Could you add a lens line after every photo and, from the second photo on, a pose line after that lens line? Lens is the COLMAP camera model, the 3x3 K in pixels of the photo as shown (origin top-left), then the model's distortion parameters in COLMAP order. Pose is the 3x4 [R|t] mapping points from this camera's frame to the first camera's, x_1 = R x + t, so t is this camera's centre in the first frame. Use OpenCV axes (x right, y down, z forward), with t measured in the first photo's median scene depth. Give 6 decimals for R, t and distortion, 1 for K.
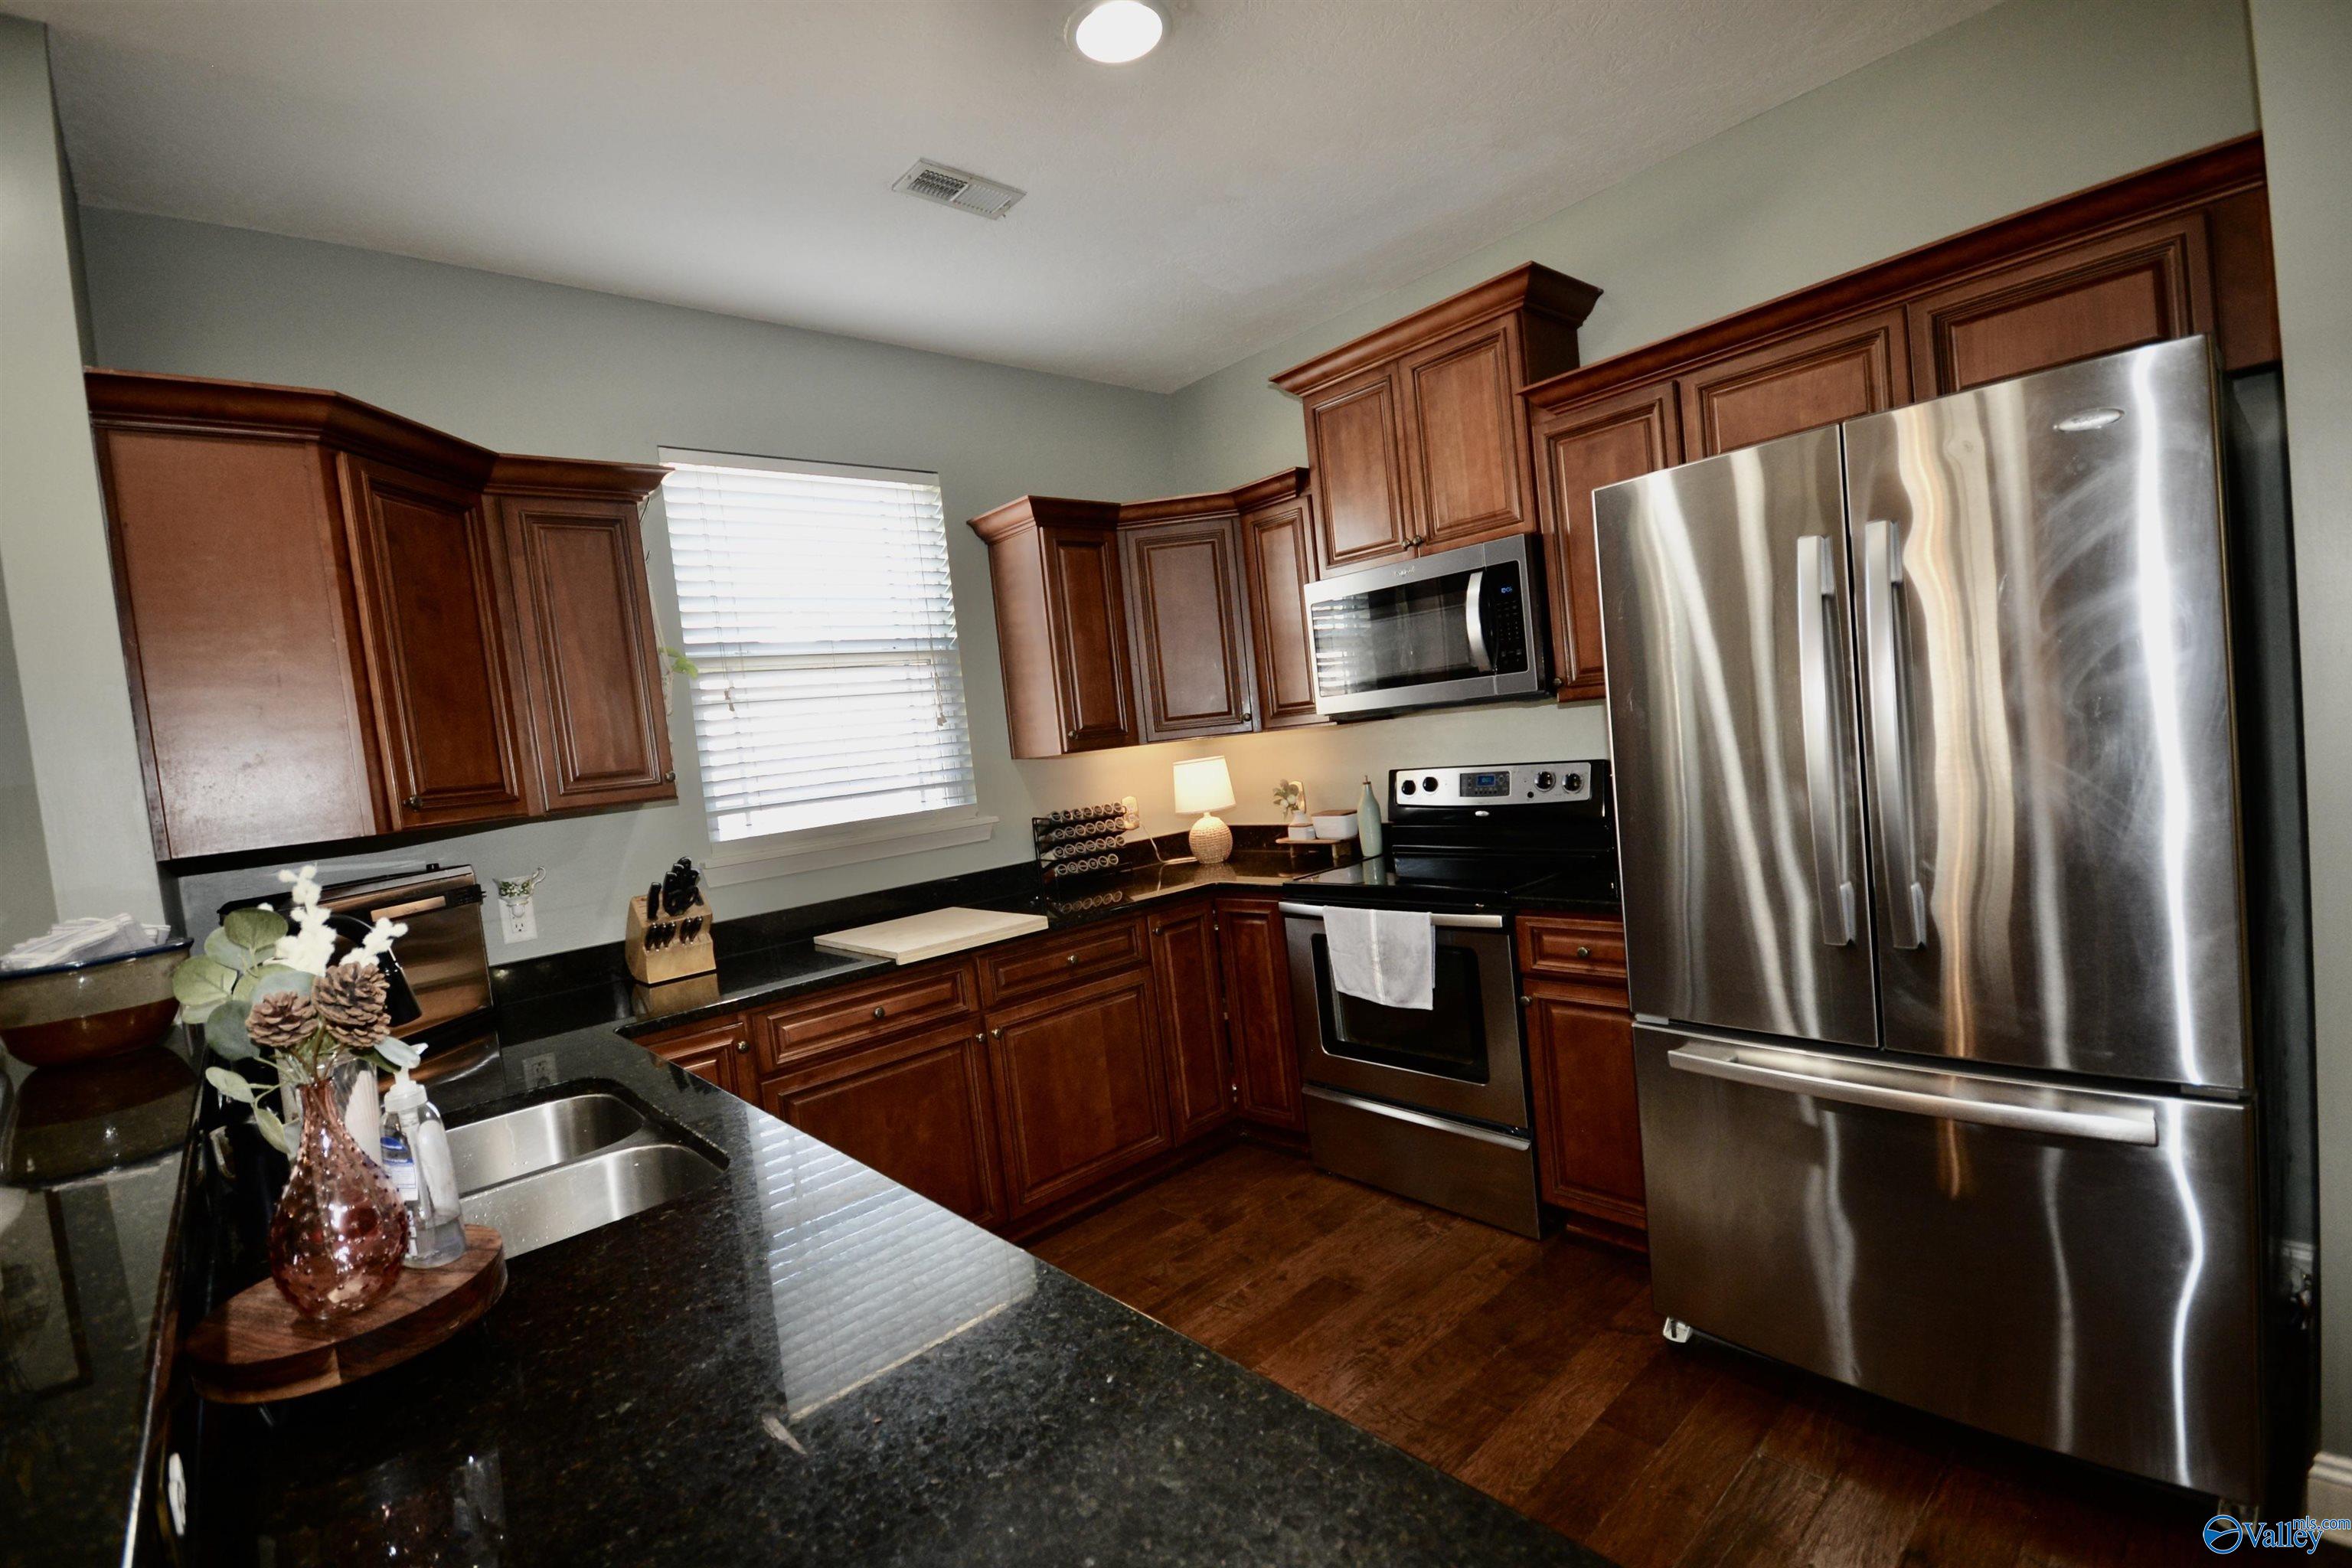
lens RADIAL K [[1045.4, 0, 1167.8], [0, 1045.4, 791.1], [0, 0, 1]] dist [-0.000343, -0.000331]
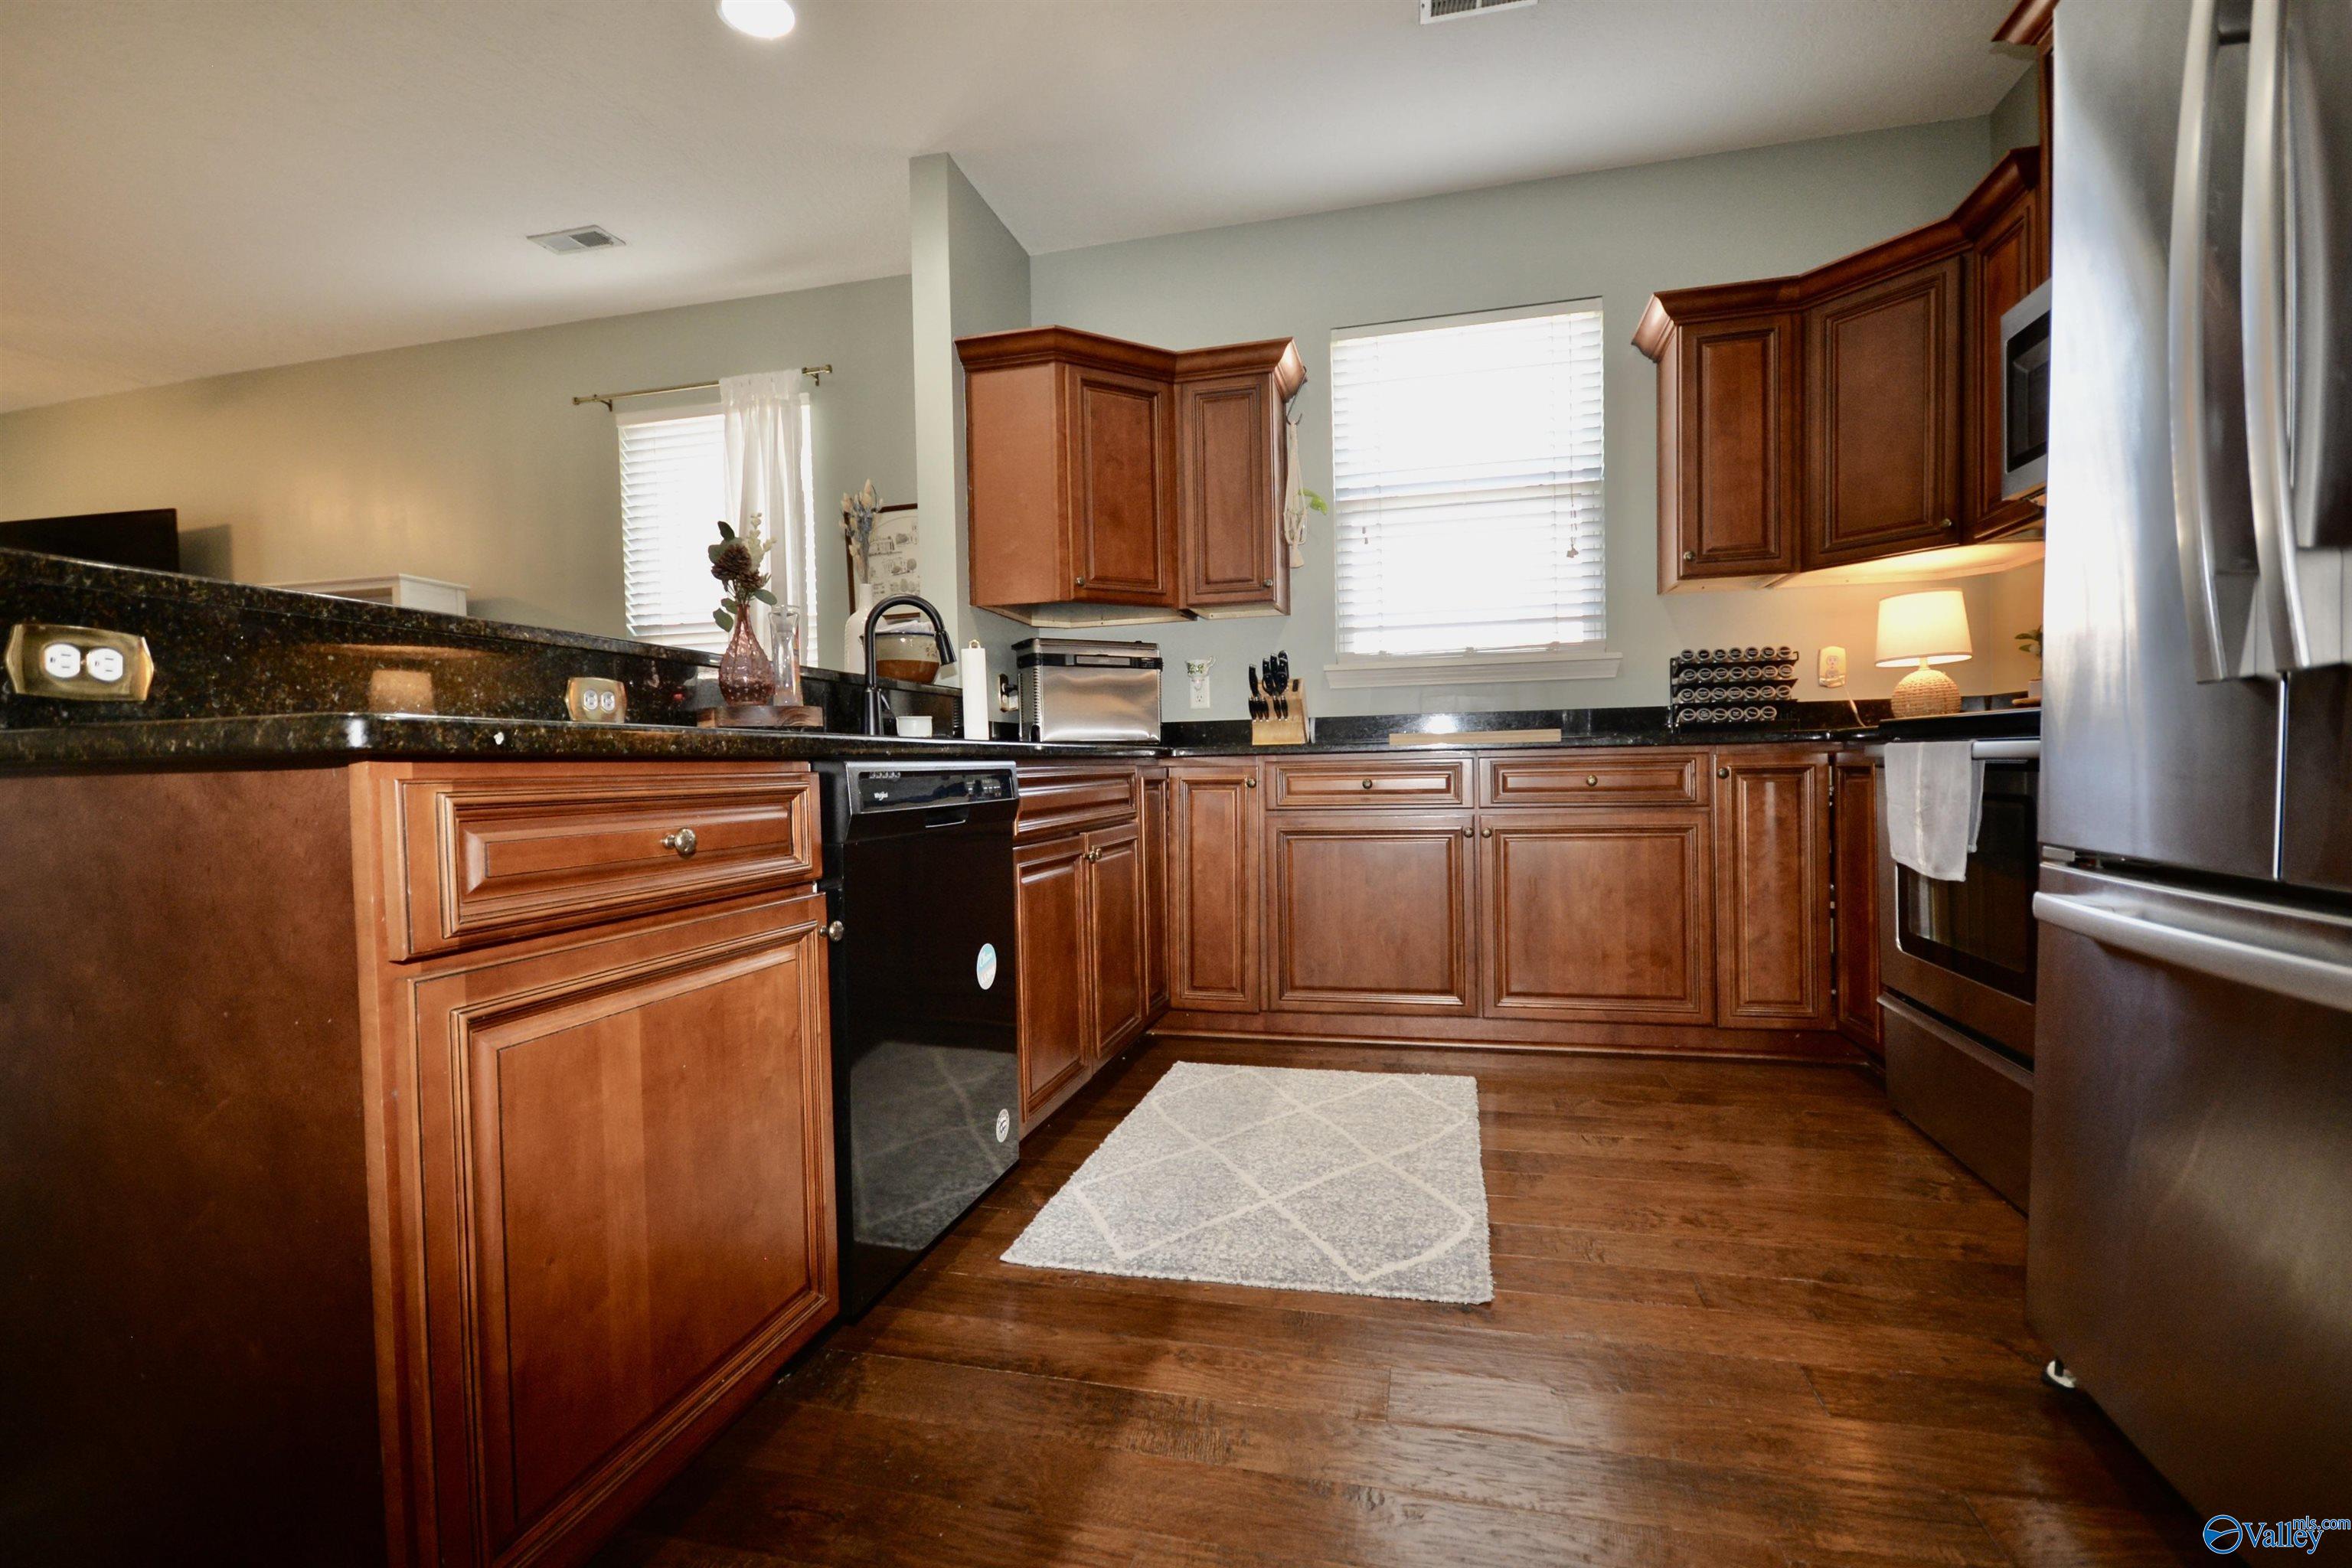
lens RADIAL K [[1049.1, 0, 1175.5], [0, 1049.1, 791.1], [0, 0, 1]] dist [0.002326, -0.003173]
pose [[0.564051, 0.118139, -0.817245, 0.479175], [-0.084747, 0.992769, 0.085021, 0.121430], [0.821379, 0.021303, 0.569984, 0.146007]]
